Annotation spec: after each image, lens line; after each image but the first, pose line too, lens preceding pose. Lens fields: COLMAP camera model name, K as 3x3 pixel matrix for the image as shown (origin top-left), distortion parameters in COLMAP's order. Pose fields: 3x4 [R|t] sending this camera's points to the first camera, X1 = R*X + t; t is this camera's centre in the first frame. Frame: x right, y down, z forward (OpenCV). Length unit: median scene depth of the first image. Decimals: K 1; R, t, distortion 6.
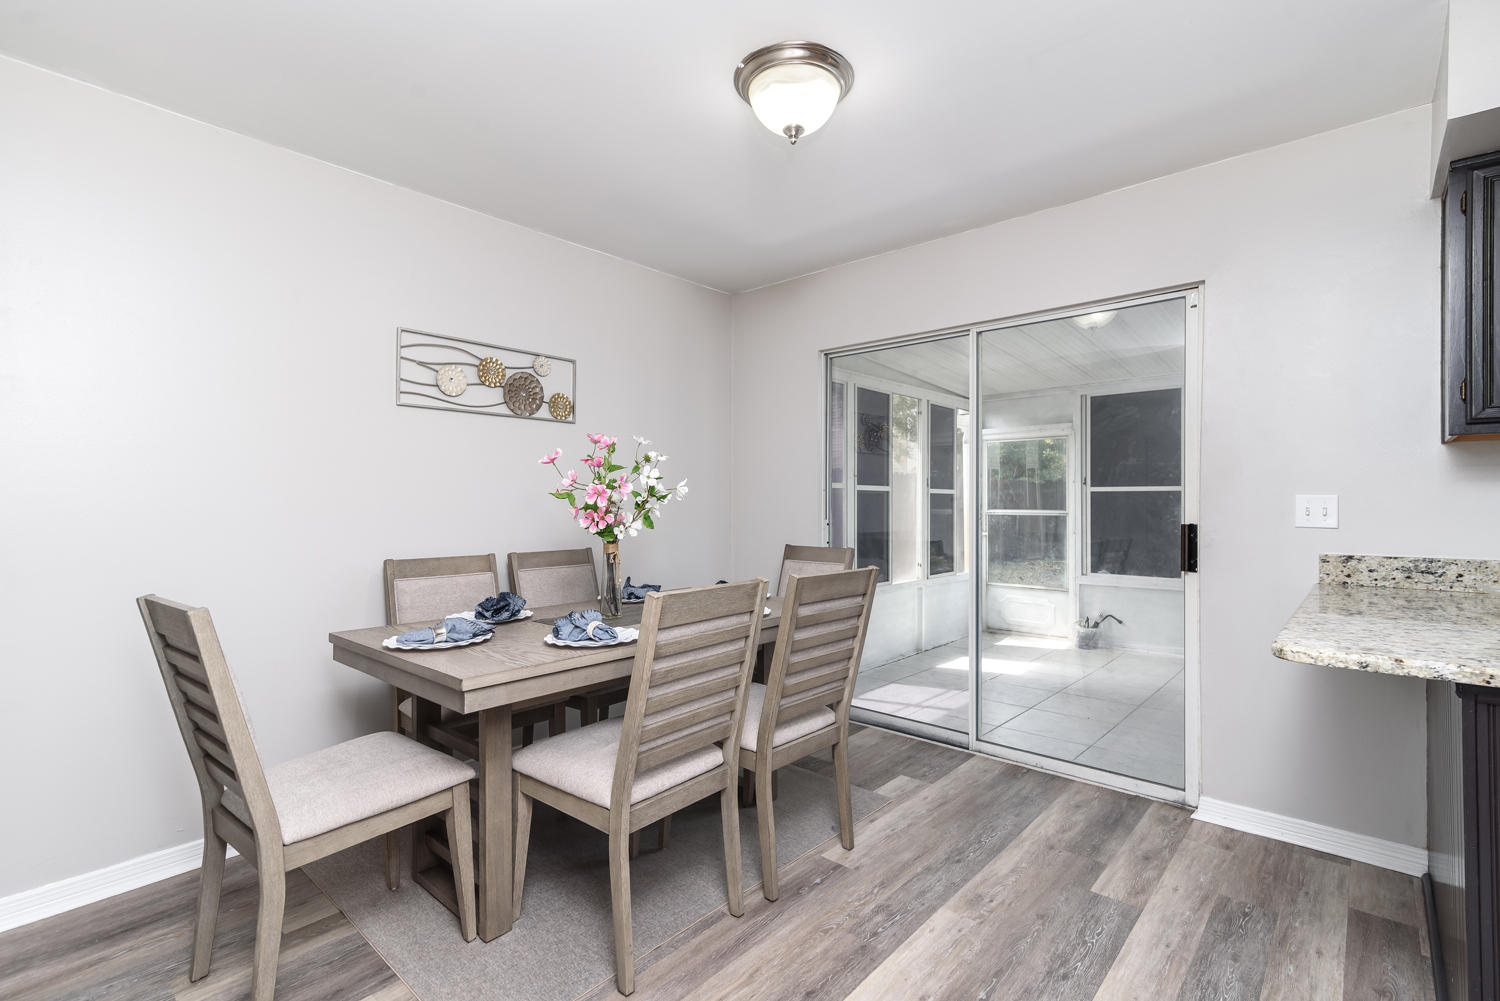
lens RADIAL K [[685.7, 0, 776.9], [0, 685.7, 496.1], [0, 0, 1]] dist [0.013603, -0.000172]
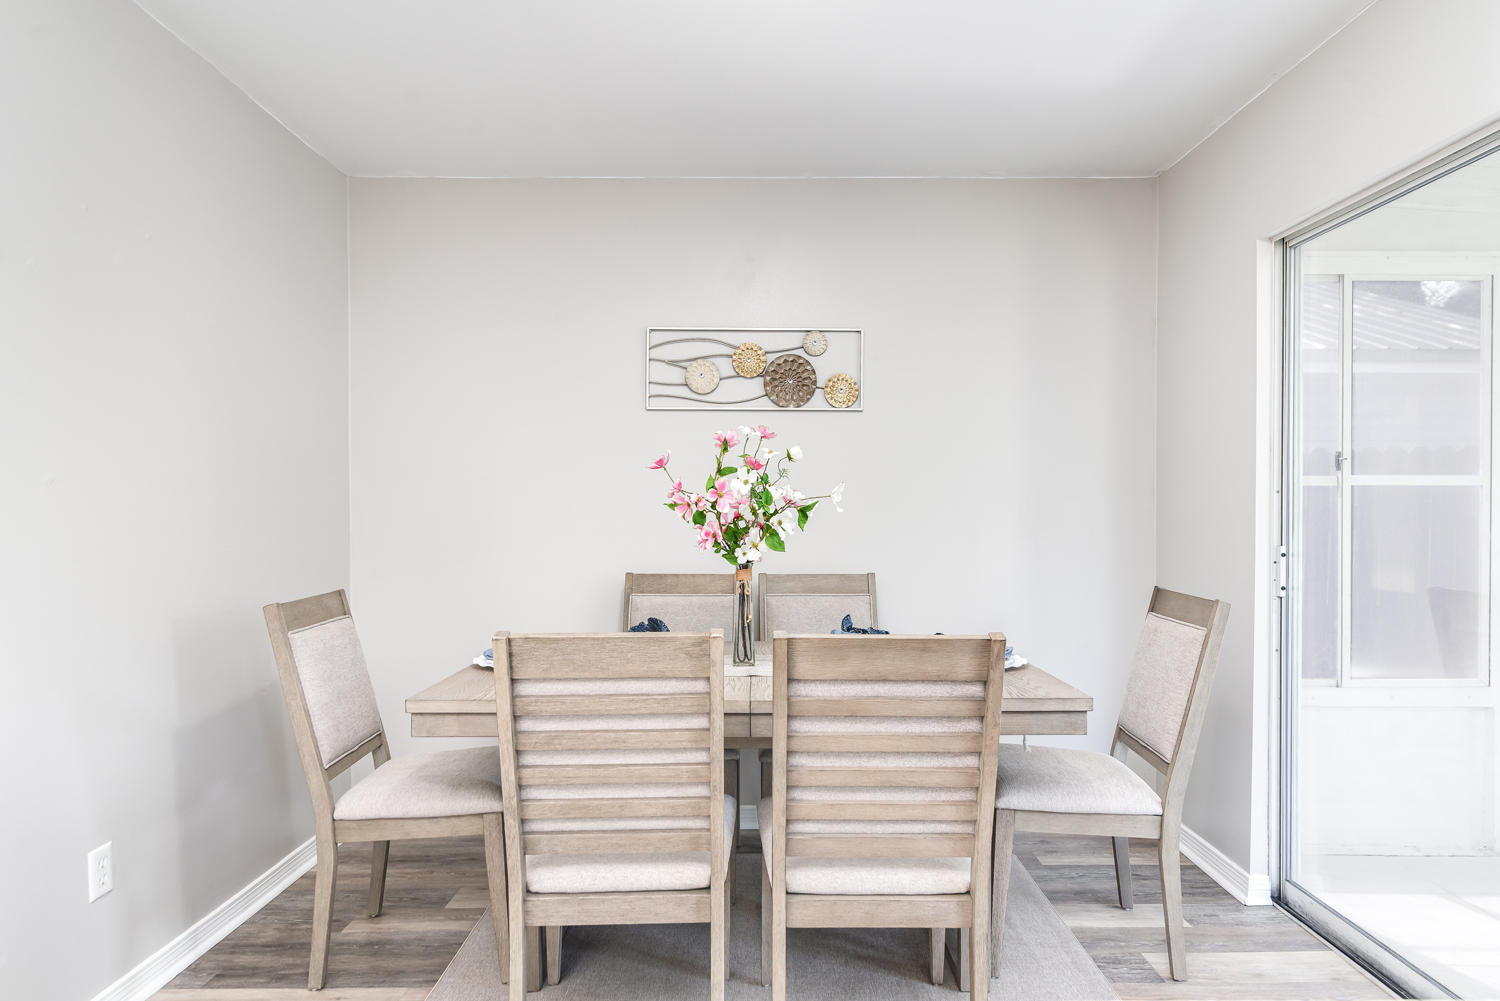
lens RADIAL K [[876.2, 0, 758.2], [0, 876.2, 510.2], [0, 0, 1]] dist [0.007166, 0.001362]
pose [[0.655940, 0.001106, -0.754813, 0.450877], [0.006918, 0.999948, 0.007478, -0.002988], [0.754782, -0.010127, 0.655898, 0.321161]]
